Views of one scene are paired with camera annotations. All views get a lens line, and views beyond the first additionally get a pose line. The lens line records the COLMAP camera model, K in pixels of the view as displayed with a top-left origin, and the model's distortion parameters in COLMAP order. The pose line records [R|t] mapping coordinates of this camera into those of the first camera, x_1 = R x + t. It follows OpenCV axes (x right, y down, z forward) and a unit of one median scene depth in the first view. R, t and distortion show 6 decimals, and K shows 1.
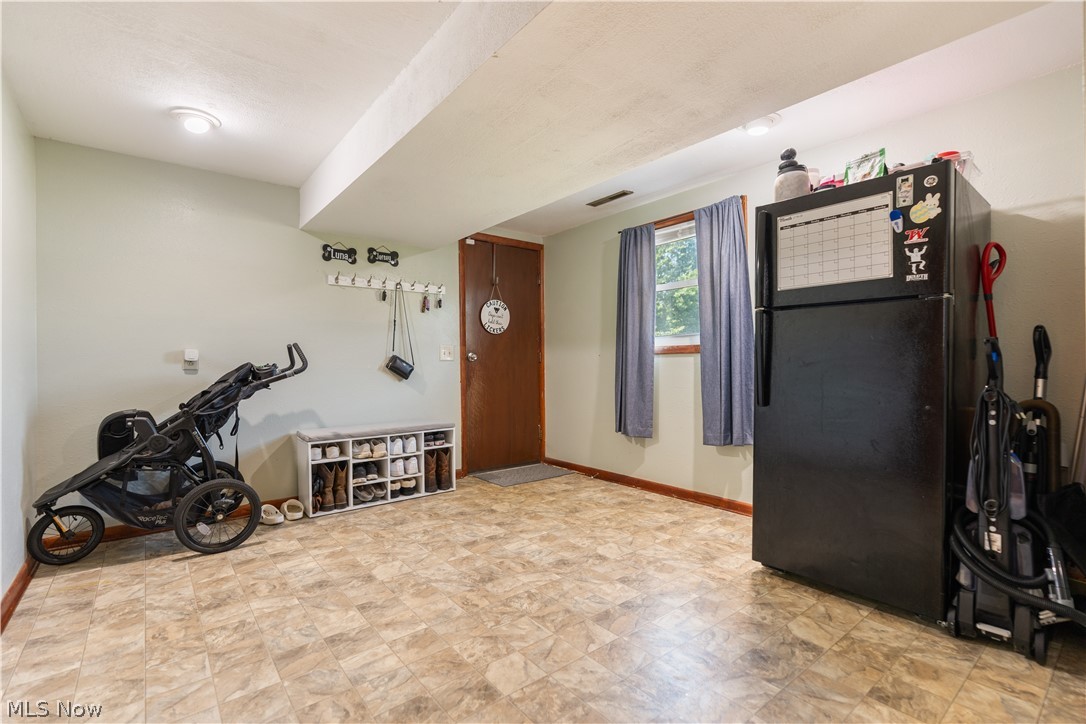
lens RADIAL K [[494.4, 0, 539.6], [0, 494.4, 367.2], [0, 0, 1]] dist [-0.006232, 0.001396]
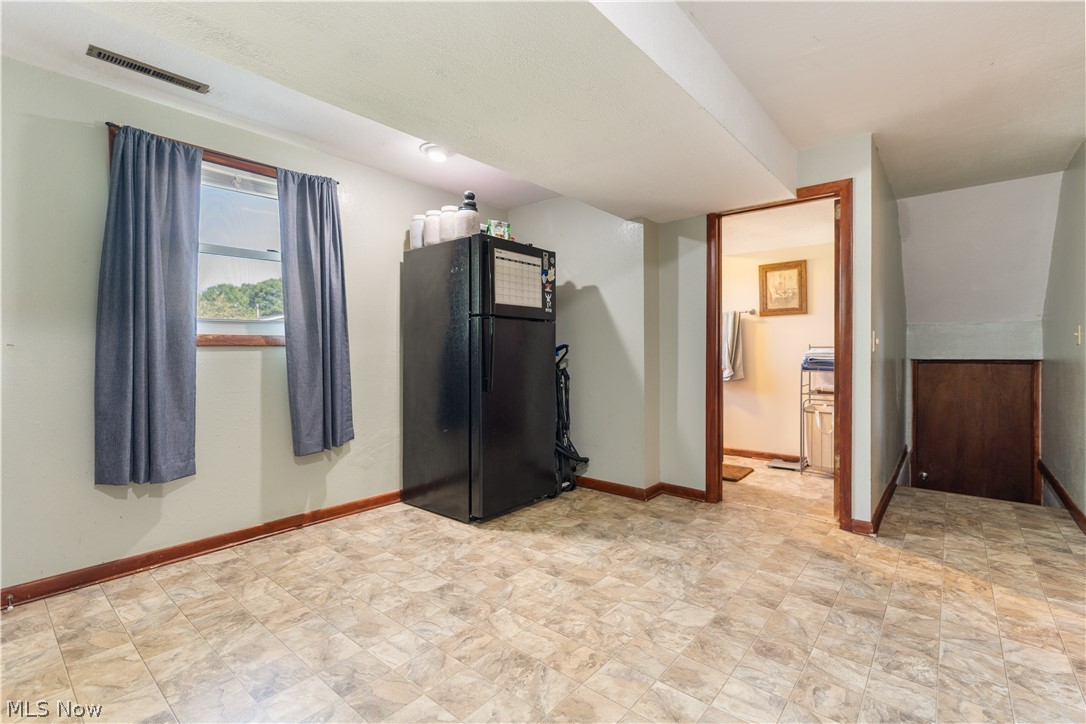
lens RADIAL K [[494.4, 0, 559.9], [0, 494.4, 341.7], [0, 0, 1]] dist [-0.006232, 0.001396]
pose [[-0.208646, 0.011867, 0.977919, -0.851573], [0.006794, 0.999920, -0.010685, -0.036325], [-0.977968, 0.004415, -0.208709, 1.098016]]
